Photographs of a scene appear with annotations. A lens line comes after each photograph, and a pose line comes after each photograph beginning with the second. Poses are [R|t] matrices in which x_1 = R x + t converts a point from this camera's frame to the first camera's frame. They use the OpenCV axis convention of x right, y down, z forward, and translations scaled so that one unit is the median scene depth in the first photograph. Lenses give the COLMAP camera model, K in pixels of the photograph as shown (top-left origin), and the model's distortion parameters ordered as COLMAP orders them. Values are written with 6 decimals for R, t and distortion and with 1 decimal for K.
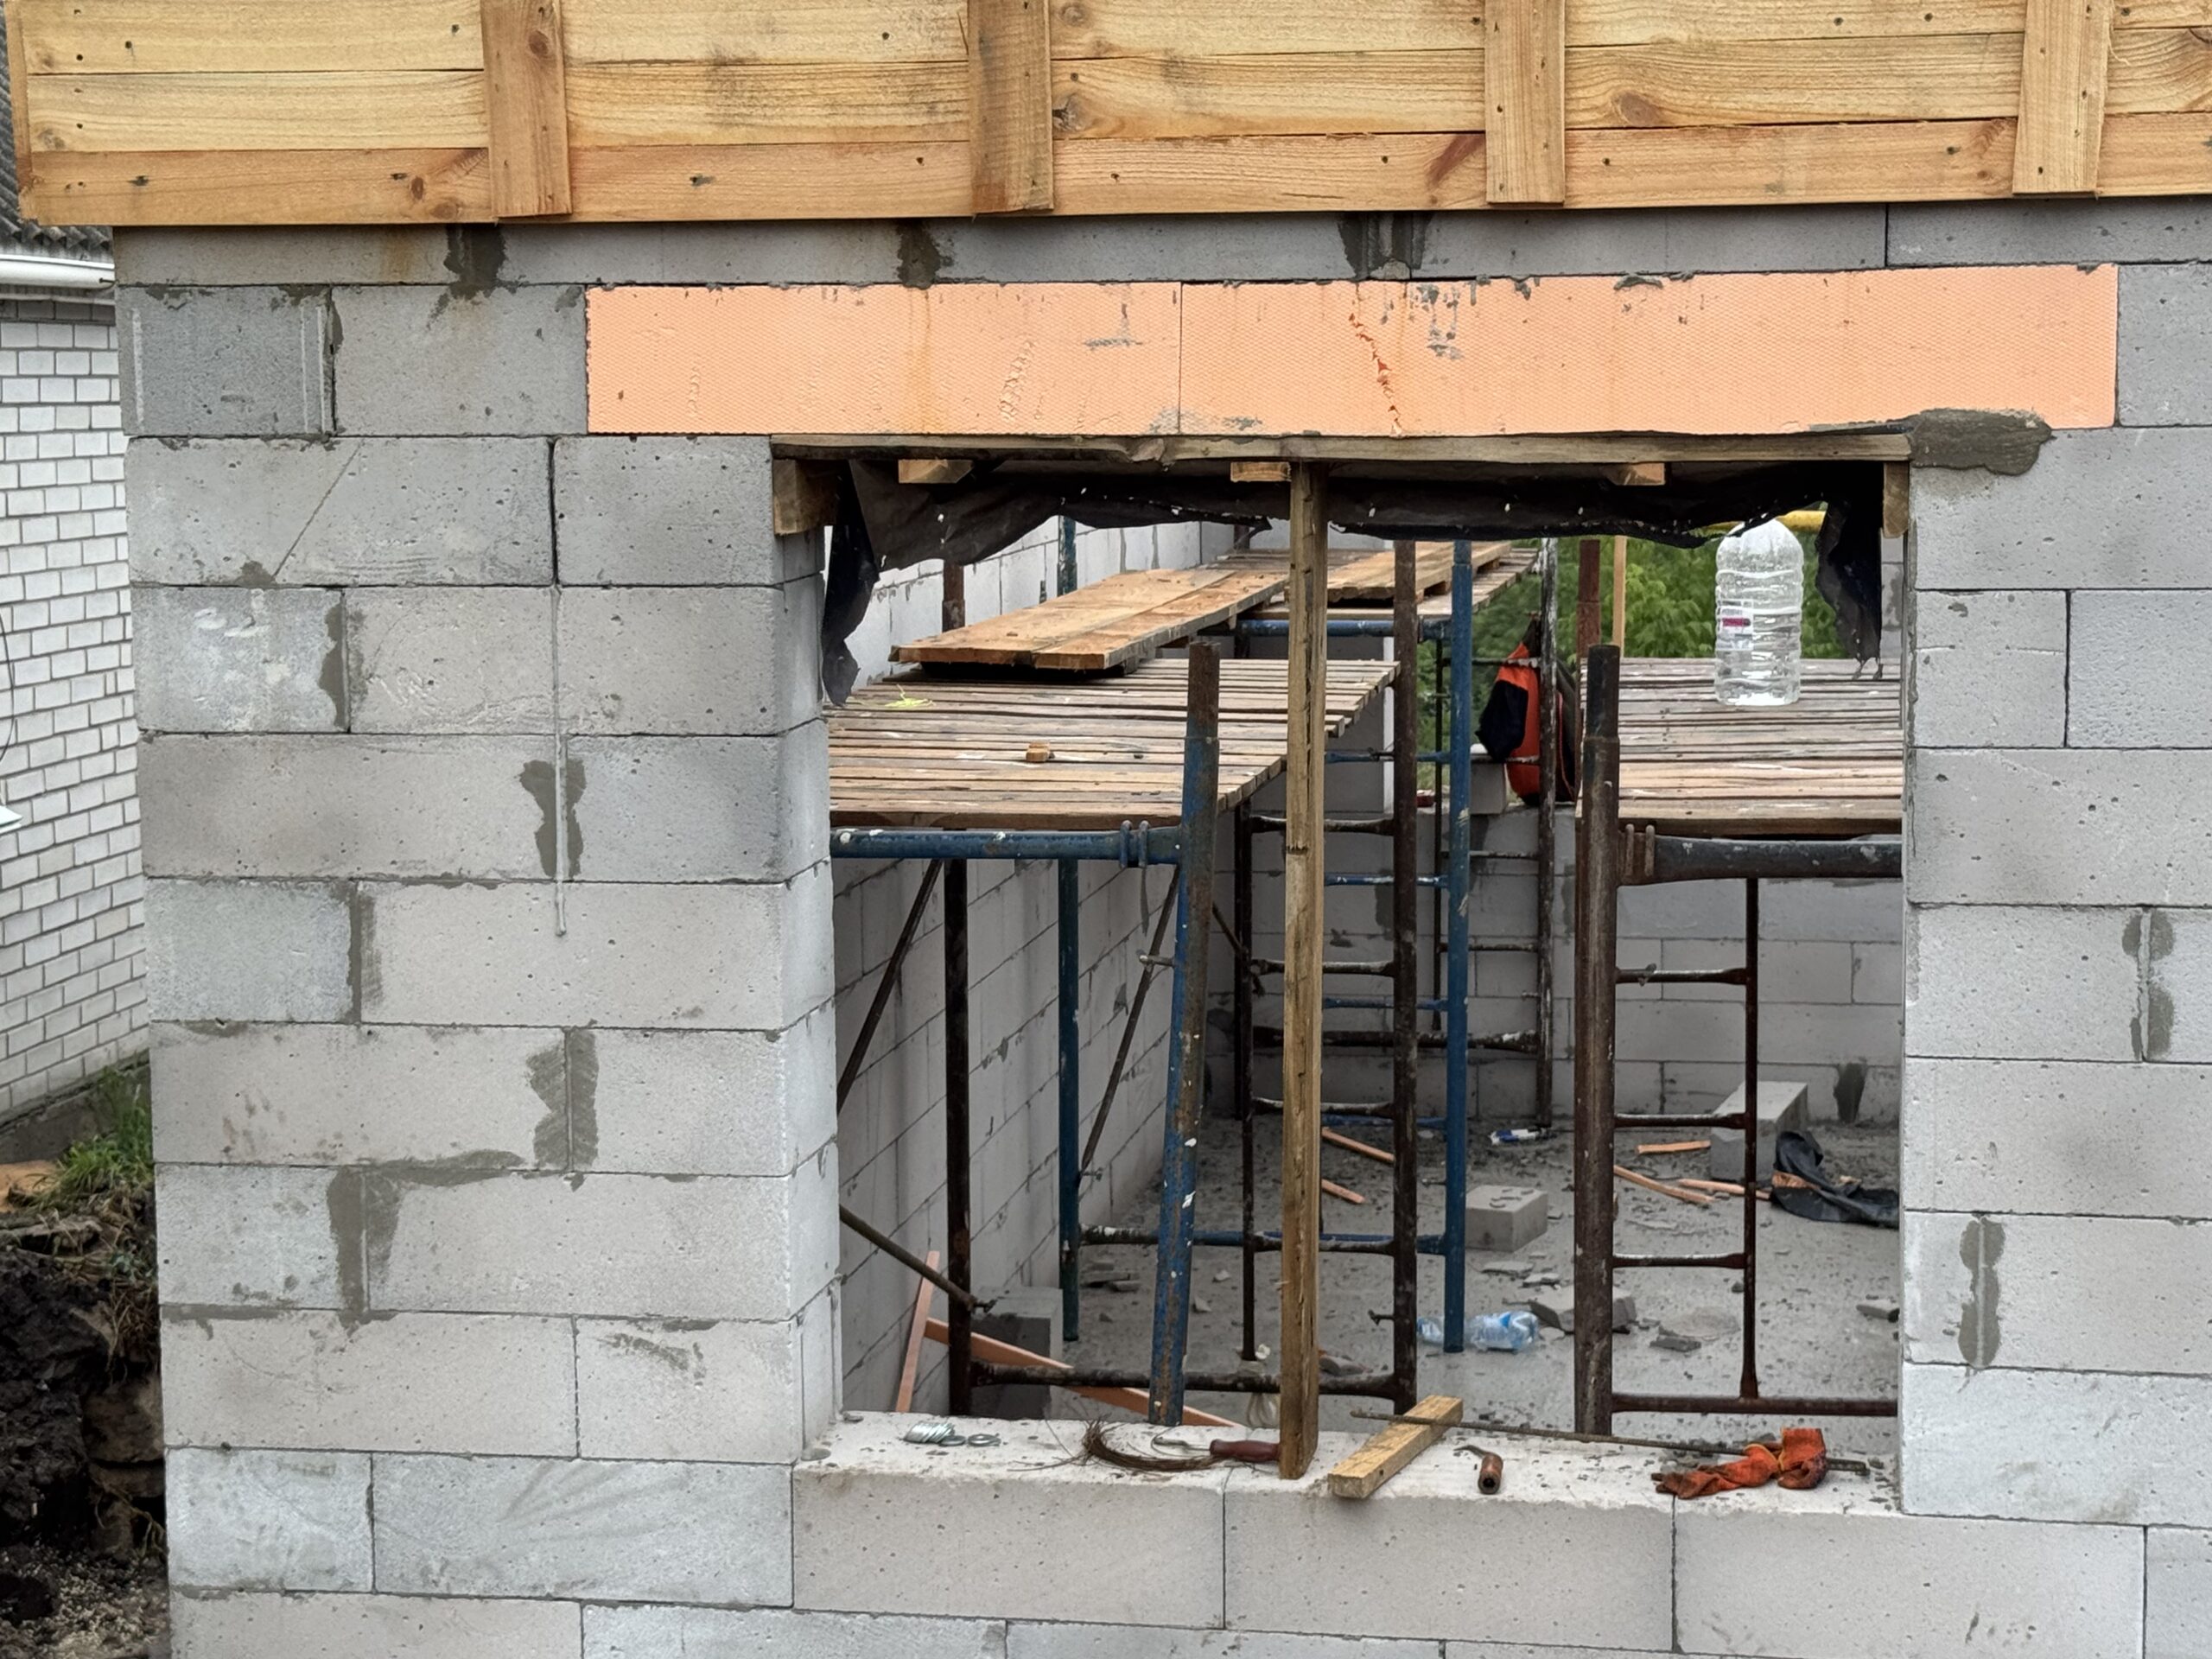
lens RADIAL K [[4024.0, 0, 1149.4], [0, 4024.0, 852.4], [0, 0, 1]] dist [0.160813, 0.000000]
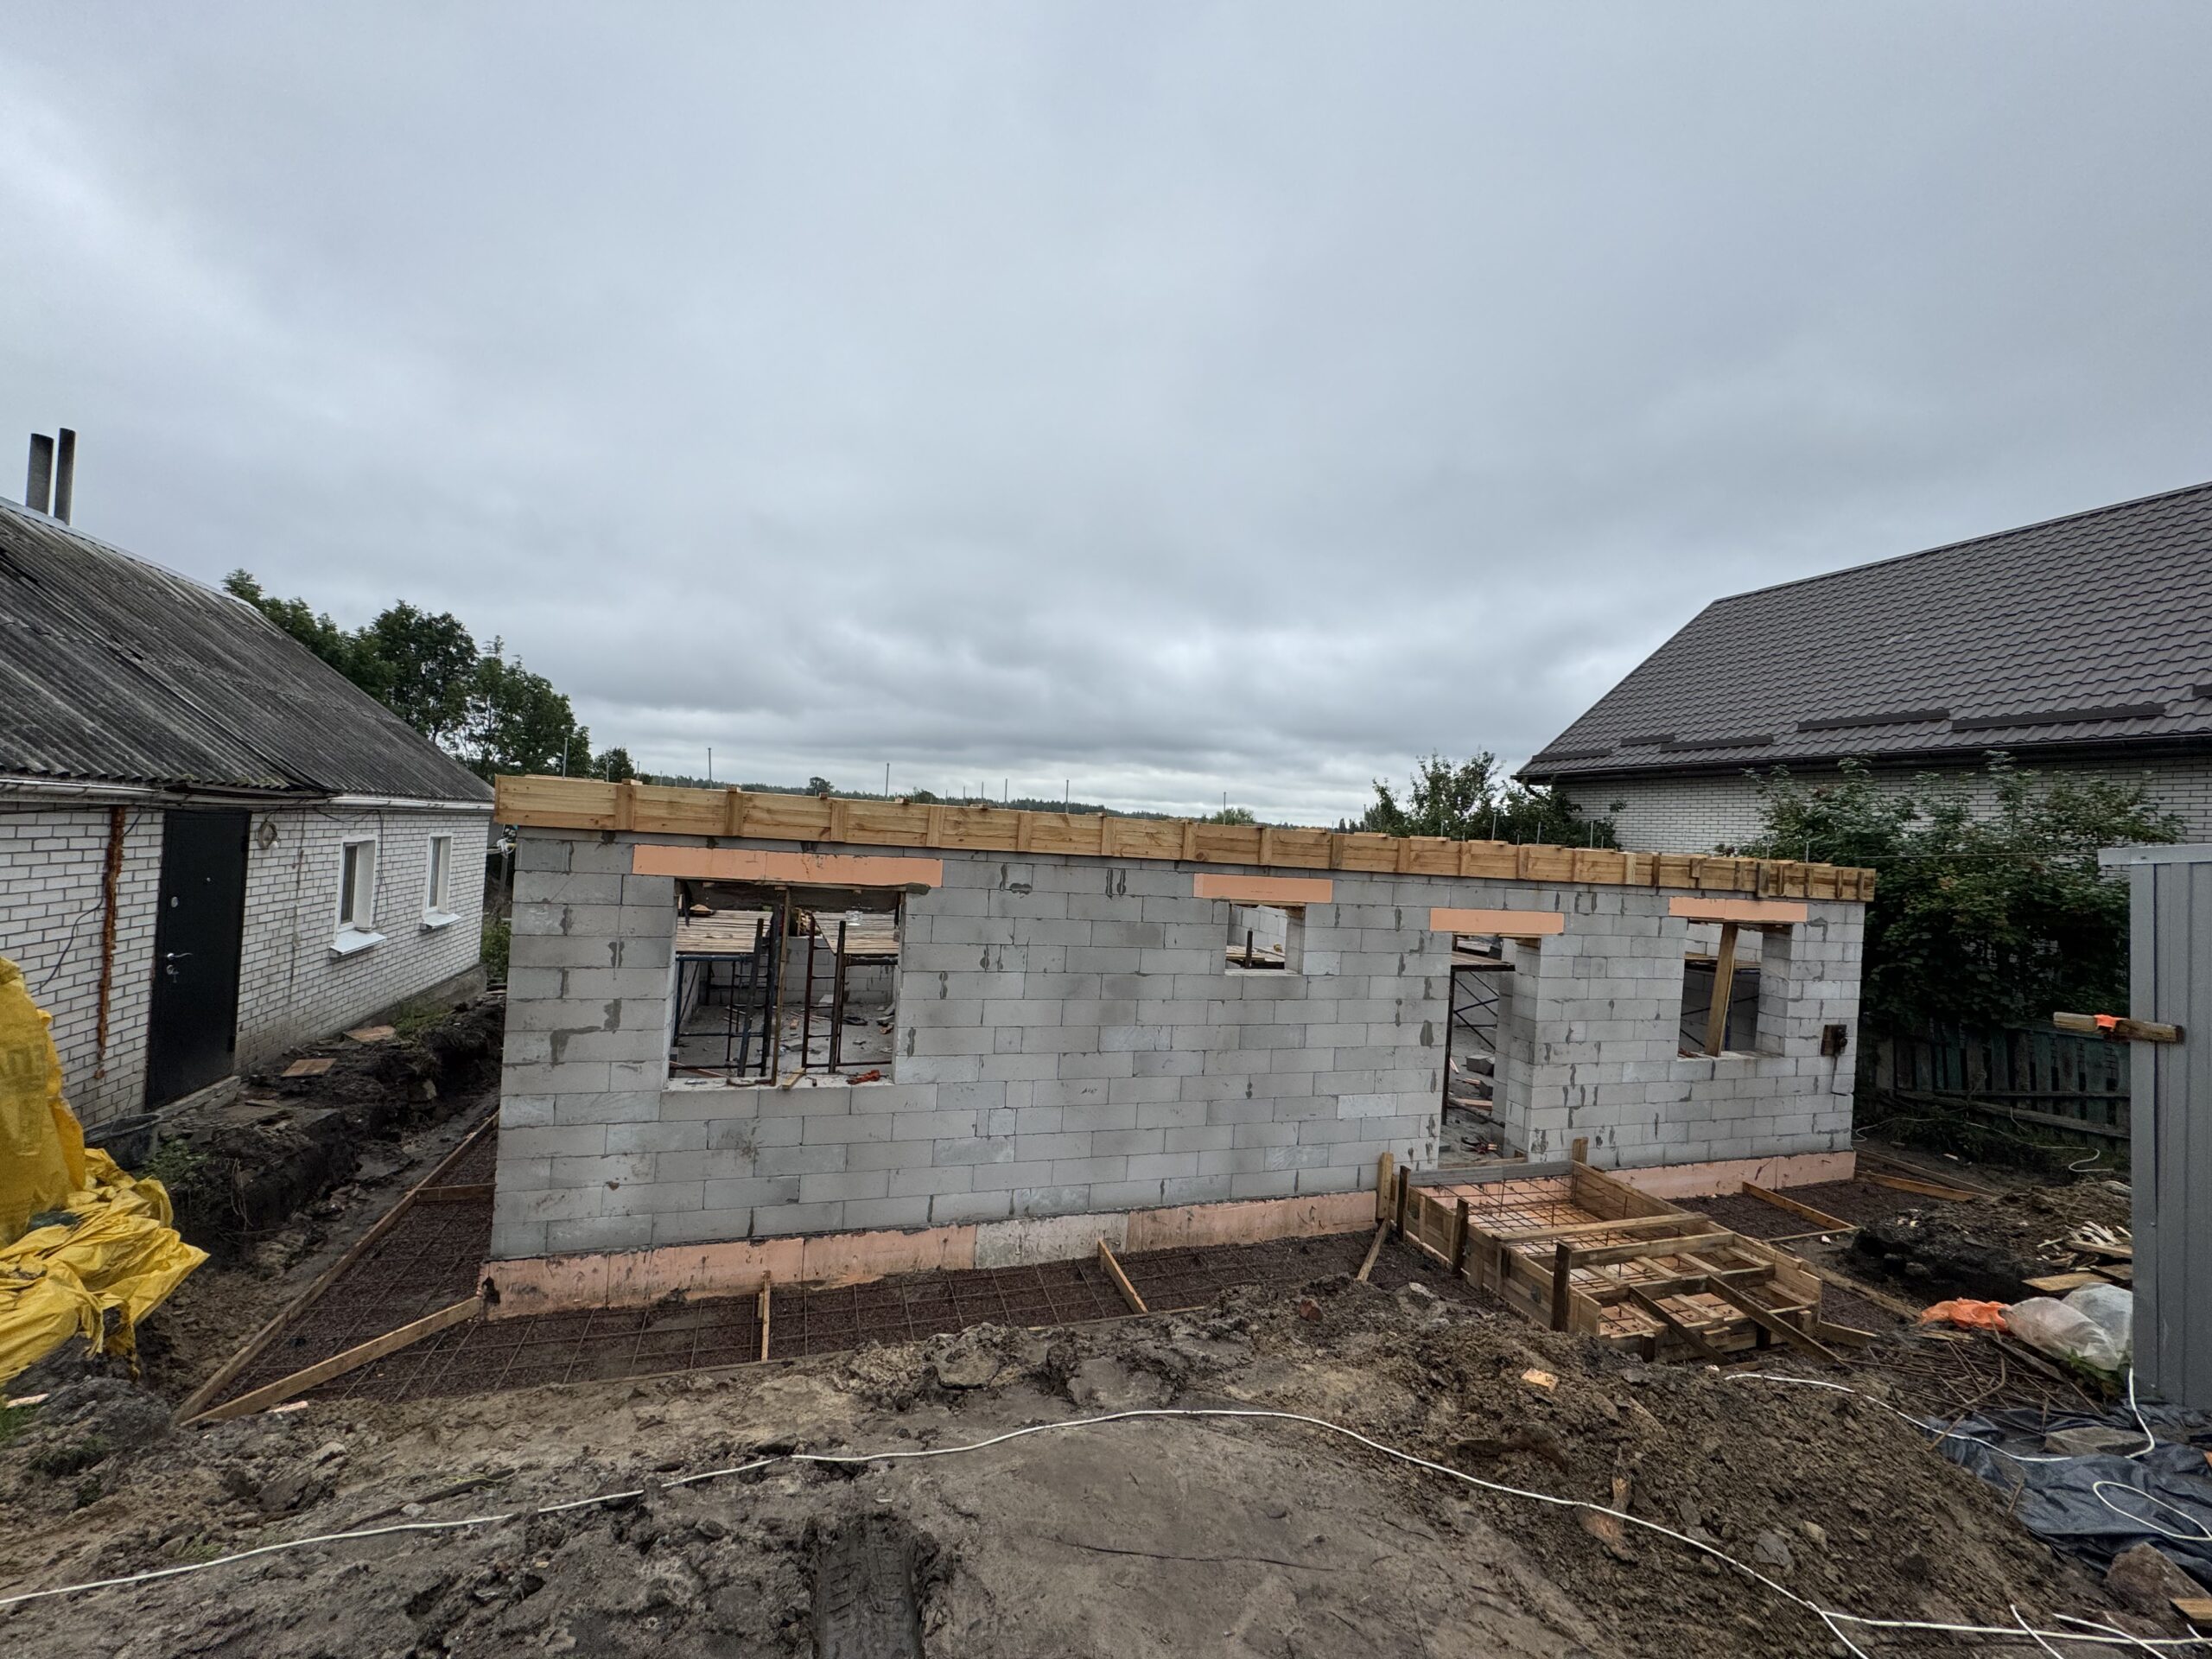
lens RADIAL K [[876.6, 0, 1109.6], [0, 876.6, 831.8], [0, 0, 1]] dist [-0.002655, 0.000386]
pose [[0.879029, 0.065887, 0.472193, -0.131755], [-0.011088, 0.992962, -0.117910, -0.036031], [-0.476639, 0.098411, 0.873574, -0.185539]]
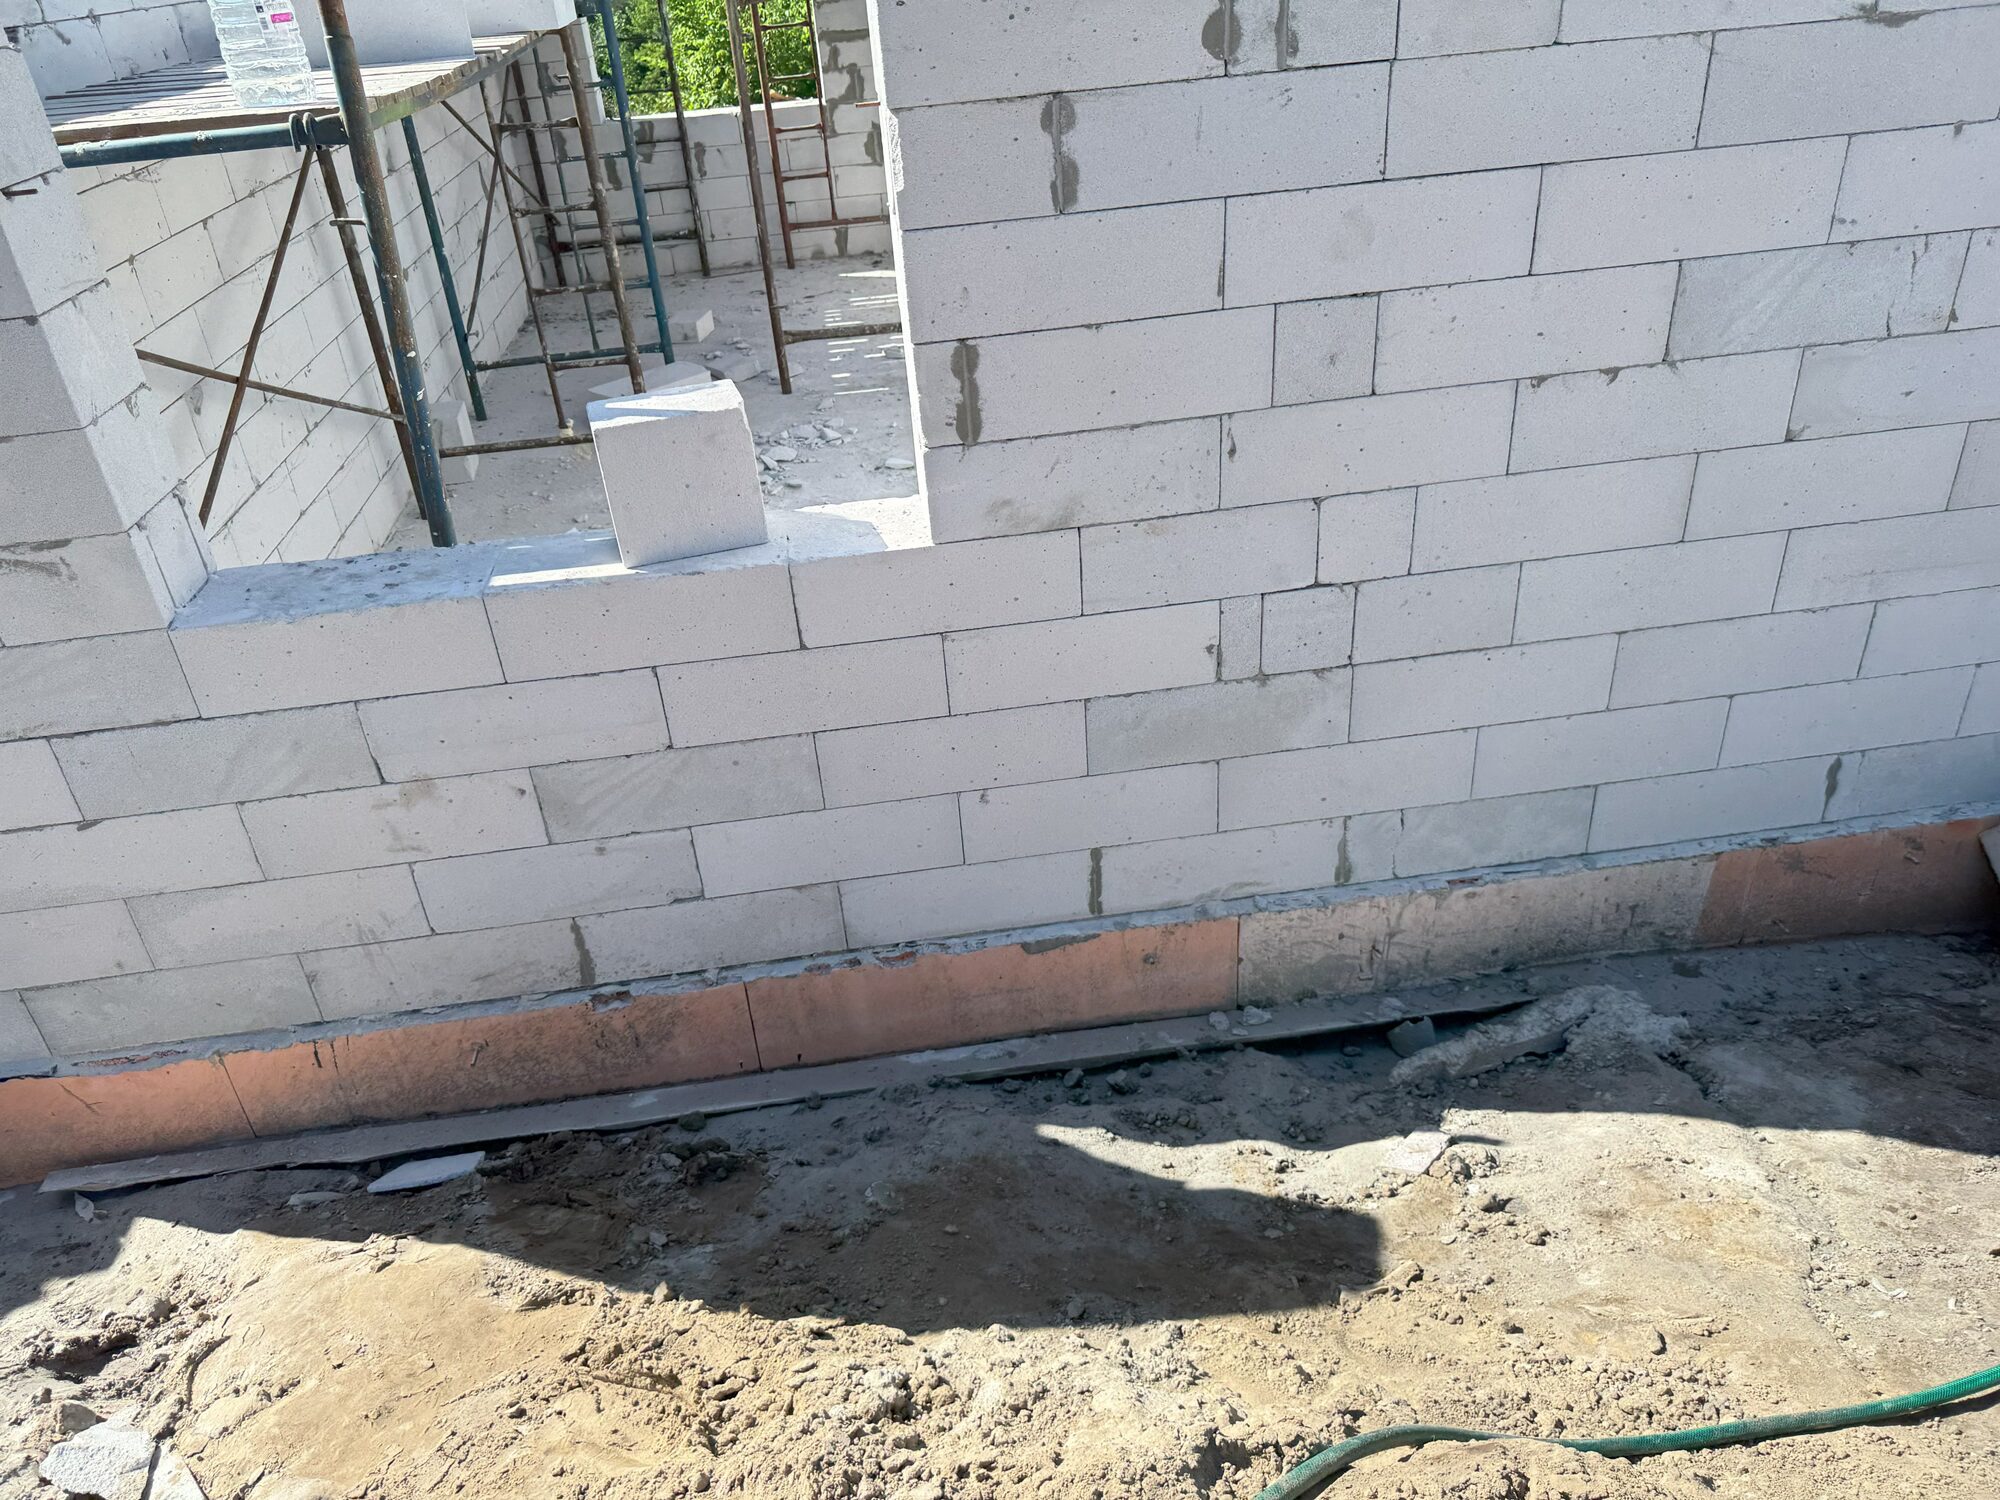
lens RADIAL K [[1399.8, 0, 977.0], [0, 1399.8, 722.6], [0, 0, 1]] dist [0.058080, -0.071370]
pose [[0.957764, -0.196352, 0.210079, 0.073070], [0.101859, 0.914864, 0.390702, 0.017367], [-0.268909, -0.352802, 0.896225, 0.470472]]
